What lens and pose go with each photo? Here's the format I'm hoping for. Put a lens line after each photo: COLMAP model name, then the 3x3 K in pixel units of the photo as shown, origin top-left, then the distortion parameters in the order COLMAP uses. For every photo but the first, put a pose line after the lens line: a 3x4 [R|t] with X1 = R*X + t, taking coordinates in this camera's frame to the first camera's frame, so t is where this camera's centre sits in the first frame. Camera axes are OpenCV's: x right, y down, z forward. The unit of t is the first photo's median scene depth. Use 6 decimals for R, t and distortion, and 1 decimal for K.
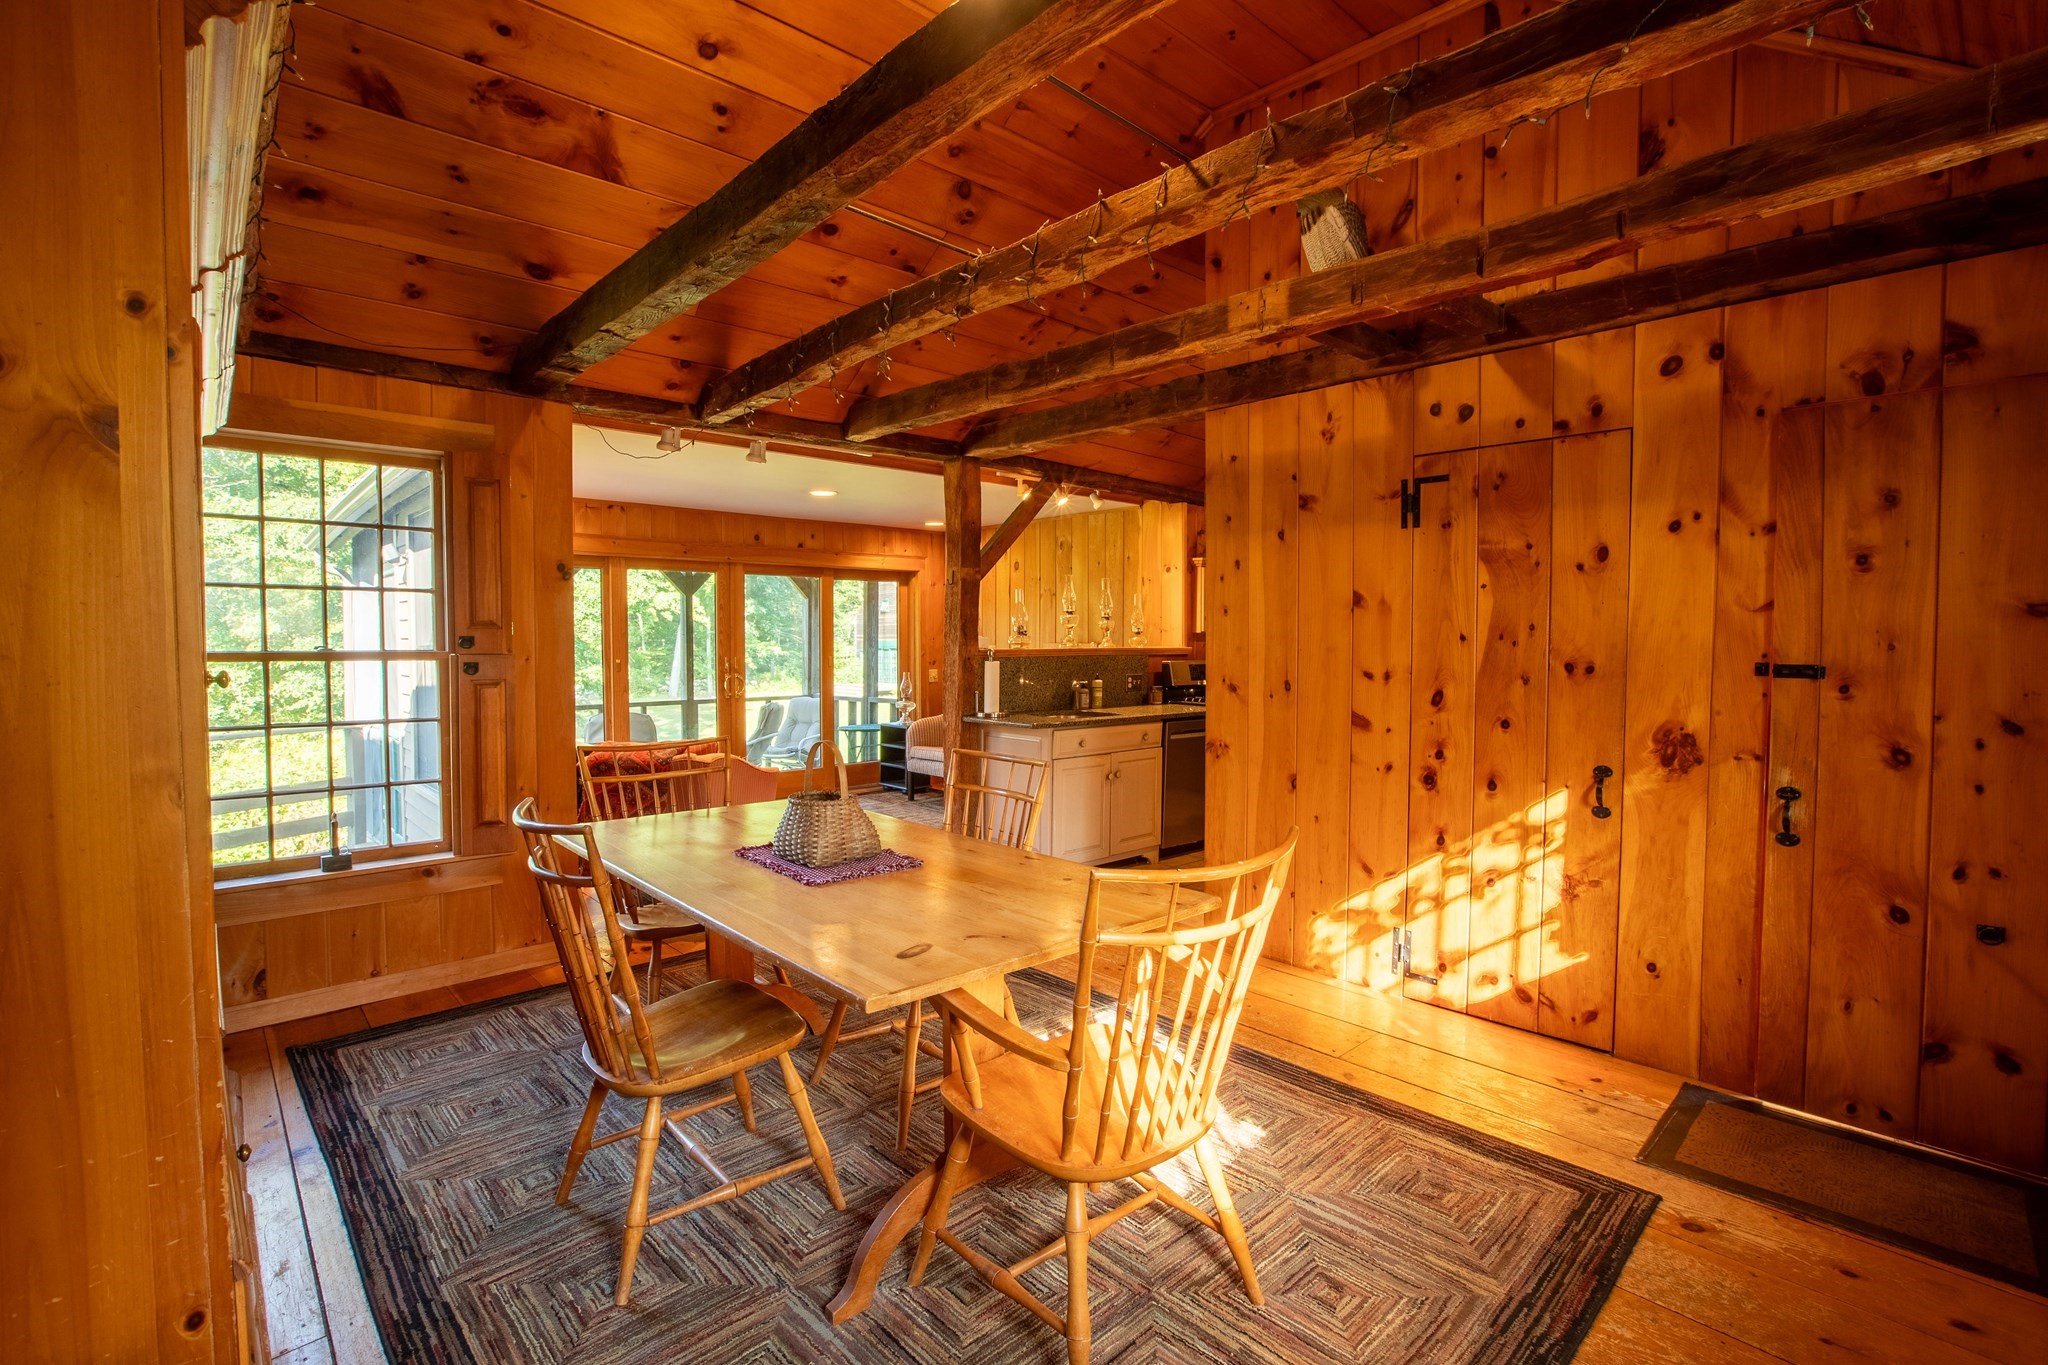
lens RADIAL K [[930.7, 0, 1017.9], [0, 930.7, 682.2], [0, 0, 1]] dist [-0.003522, -0.000150]
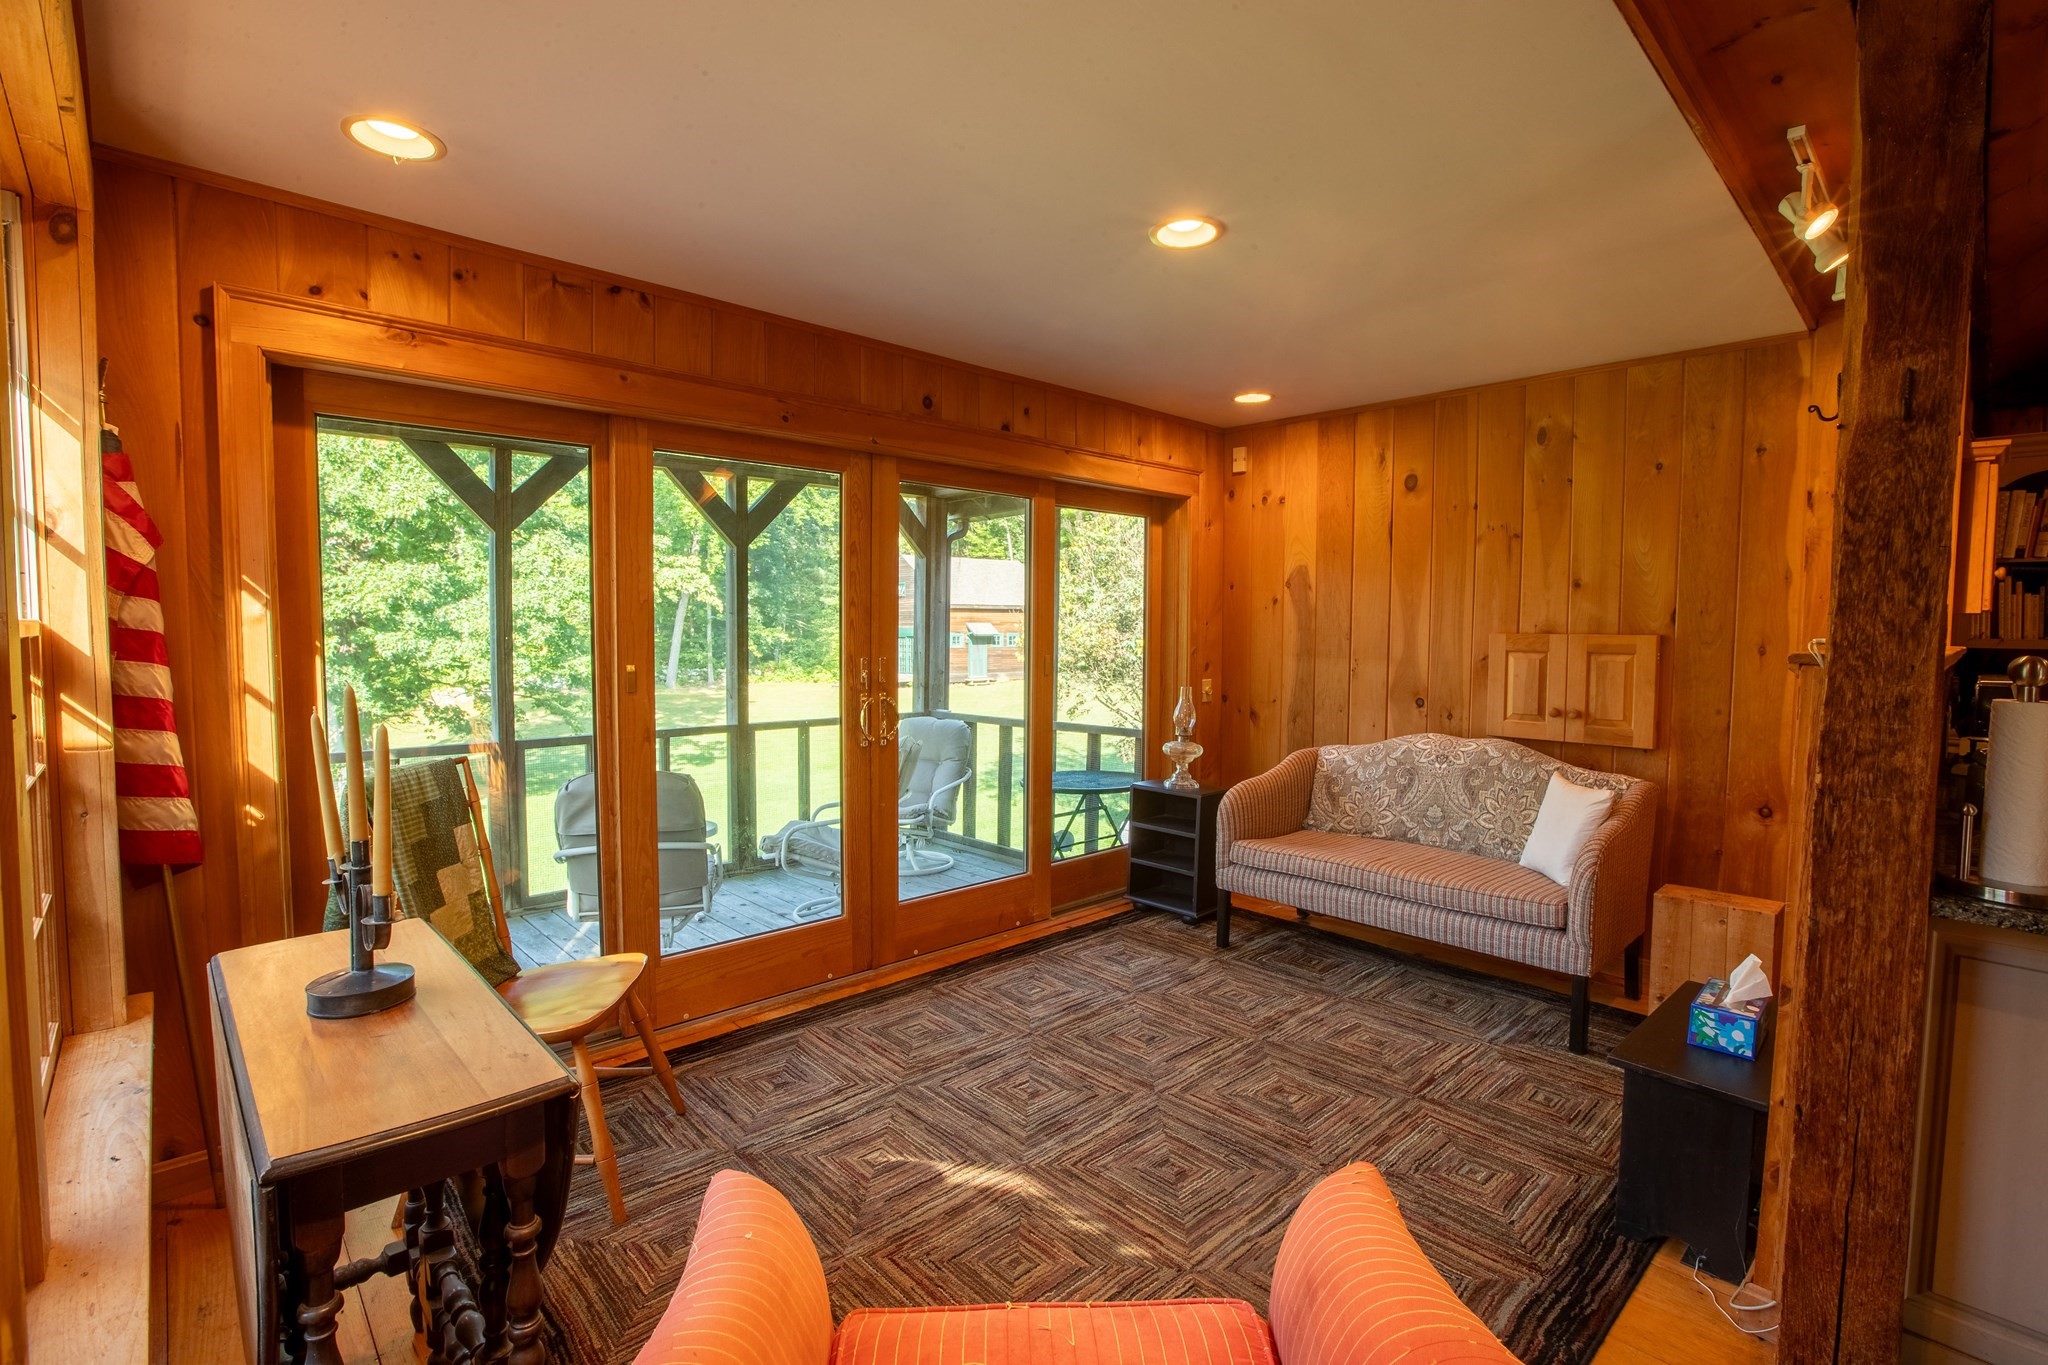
lens RADIAL K [[930.7, 0, 1030.5], [0, 930.7, 677.7], [0, 0, 1]] dist [-0.003522, -0.000150]
pose [[0.999782, 0.005875, 0.020044, -0.207158], [-0.006035, 0.999950, 0.007973, -0.018530], [-0.019996, -0.008093, 0.999767, 0.462835]]
